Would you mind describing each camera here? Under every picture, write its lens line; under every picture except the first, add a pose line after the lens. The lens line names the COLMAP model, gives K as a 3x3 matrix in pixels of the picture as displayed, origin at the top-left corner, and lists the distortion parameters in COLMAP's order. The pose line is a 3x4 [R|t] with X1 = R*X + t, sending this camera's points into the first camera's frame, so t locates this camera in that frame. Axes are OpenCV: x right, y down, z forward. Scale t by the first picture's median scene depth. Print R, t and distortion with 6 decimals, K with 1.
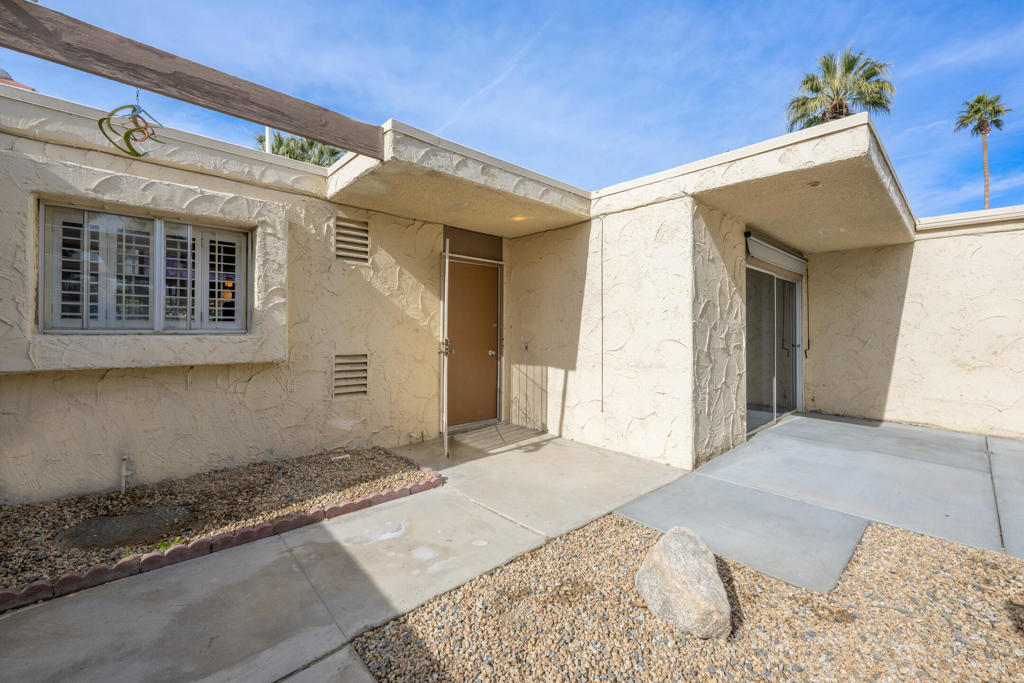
lens RADIAL K [[415.1, 0, 516.4], [0, 415.1, 330.5], [0, 0, 1]] dist [-0.000455, -0.000140]
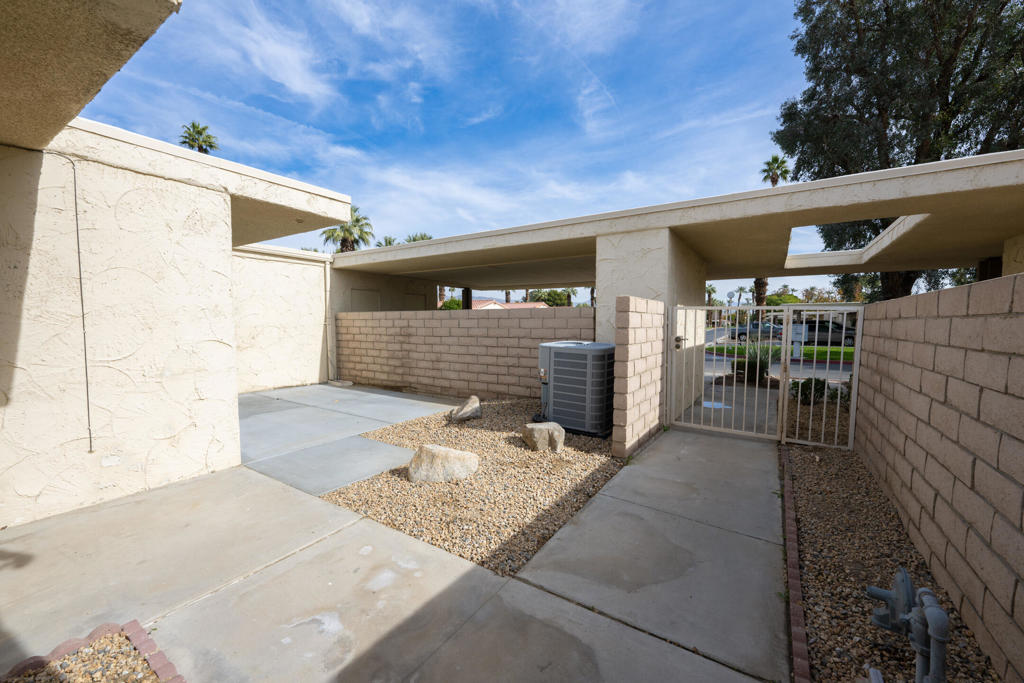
lens RADIAL K [[415.1, 0, 513.8], [0, 415.1, 346.8], [0, 0, 1]] dist [-0.000455, -0.000140]
pose [[-0.260813, -0.070993, 0.962775, -0.904954], [0.000159, 0.997289, 0.073581, -0.040240], [-0.965389, 0.019344, -0.260095, 0.740865]]
